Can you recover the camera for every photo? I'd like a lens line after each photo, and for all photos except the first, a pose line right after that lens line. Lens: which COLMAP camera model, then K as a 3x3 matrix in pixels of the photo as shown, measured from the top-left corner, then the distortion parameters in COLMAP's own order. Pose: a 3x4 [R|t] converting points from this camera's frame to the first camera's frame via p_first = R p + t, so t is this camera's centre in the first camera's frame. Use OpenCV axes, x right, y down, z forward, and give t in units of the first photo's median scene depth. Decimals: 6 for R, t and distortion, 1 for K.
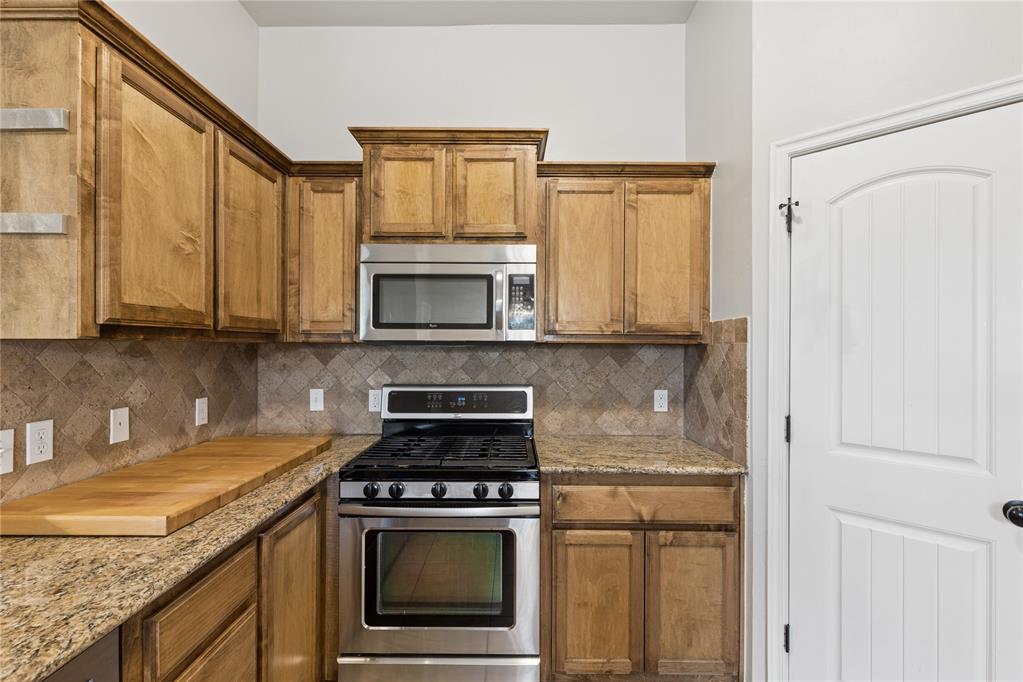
lens RADIAL K [[459.3, 0, 508.6], [0, 459.3, 342.9], [0, 0, 1]] dist [0.001564, 0.001770]
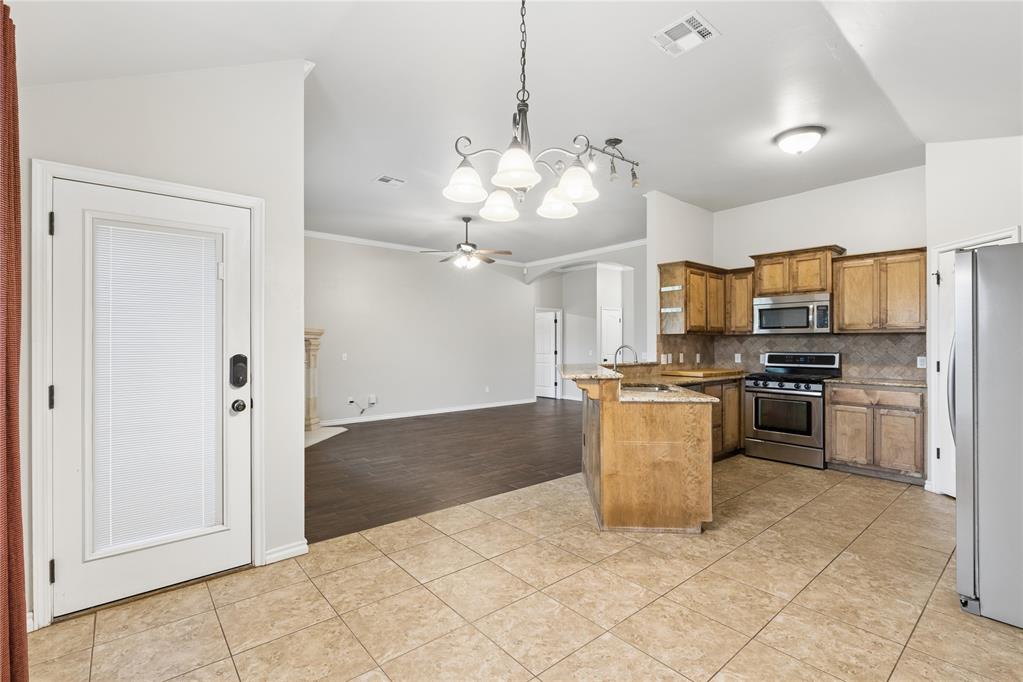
lens RADIAL K [[459.3, 0, 511.8], [0, 459.3, 341.2], [0, 0, 1]] dist [0.001564, 0.001770]
pose [[0.652015, -0.006075, -0.758182, 0.905729], [0.006378, 0.999976, -0.002527, 0.041510], [0.758179, -0.003188, 0.652038, -2.091413]]
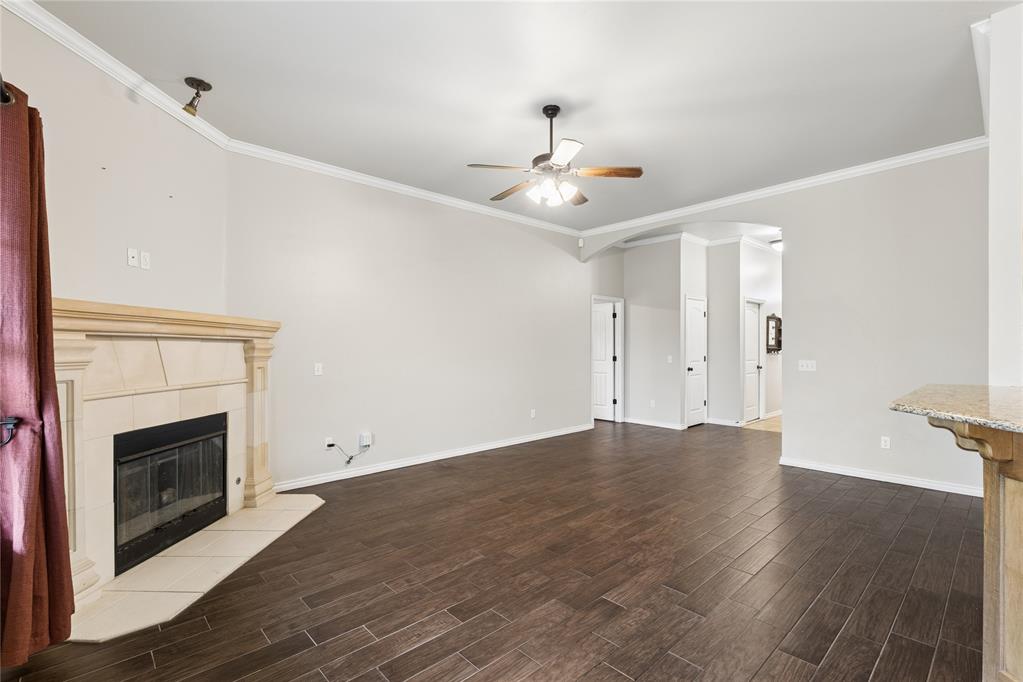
lens RADIAL K [[459.3, 0, 508.4], [0, 459.3, 346.9], [0, 0, 1]] dist [0.001564, 0.001770]
pose [[0.673980, 0.003584, -0.738741, -0.782184], [0.003515, 0.999961, 0.008058, 0.029917], [0.738741, -0.008028, 0.673942, -1.417072]]
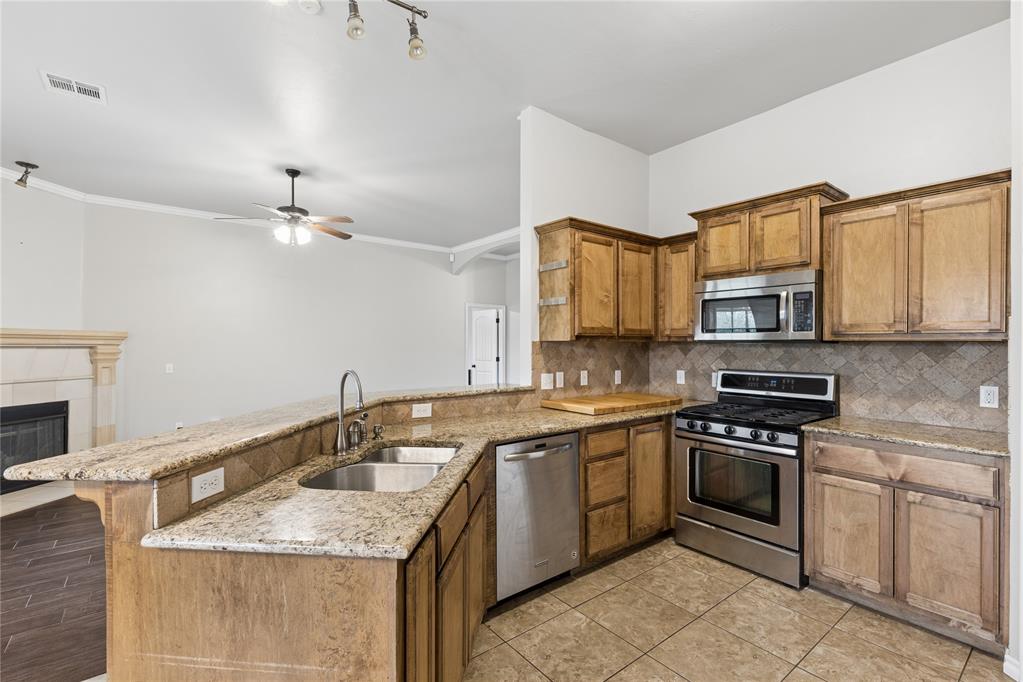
lens RADIAL K [[459.3, 0, 509.6], [0, 459.3, 344.0], [0, 0, 1]] dist [0.001564, 0.001770]
pose [[0.621896, -0.000327, -0.783100, 0.632845], [0.005402, 0.999978, 0.003872, -0.001481], [0.783082, -0.006639, 0.621884, -0.631040]]
